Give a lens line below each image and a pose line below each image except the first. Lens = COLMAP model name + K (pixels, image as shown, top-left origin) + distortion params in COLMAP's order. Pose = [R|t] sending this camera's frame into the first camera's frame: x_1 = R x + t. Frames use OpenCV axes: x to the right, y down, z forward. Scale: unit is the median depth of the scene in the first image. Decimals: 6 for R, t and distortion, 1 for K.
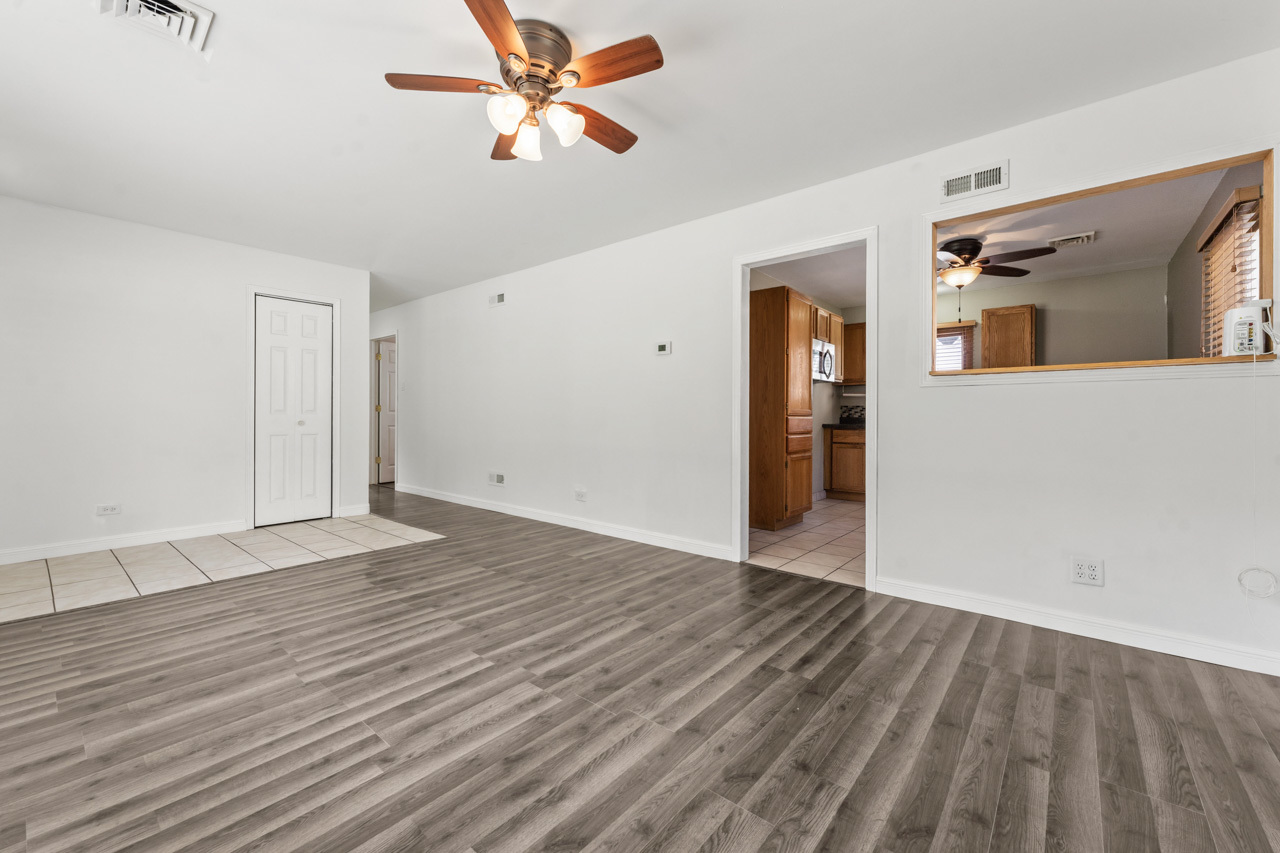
lens RADIAL K [[516.9, 0, 637.7], [0, 516.9, 418.5], [0, 0, 1]] dist [0.003136, -0.000153]
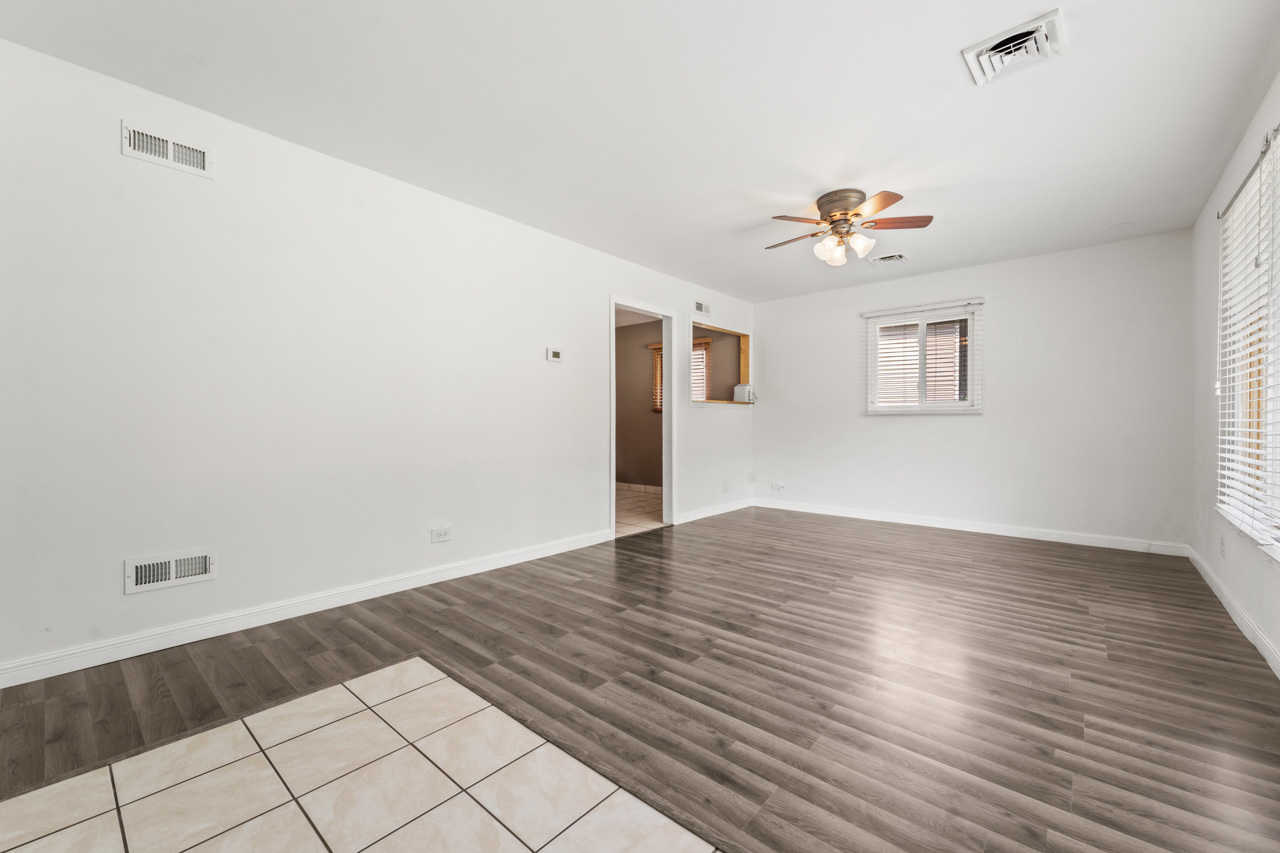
lens RADIAL K [[516.9, 0, 640.3], [0, 516.9, 428.0], [0, 0, 1]] dist [0.003136, -0.000153]
pose [[0.011930, -0.013694, 0.999835, -1.400114], [0.002464, 0.999904, 0.013665, -0.012771], [-0.999926, 0.002300, 0.011962, 1.217382]]
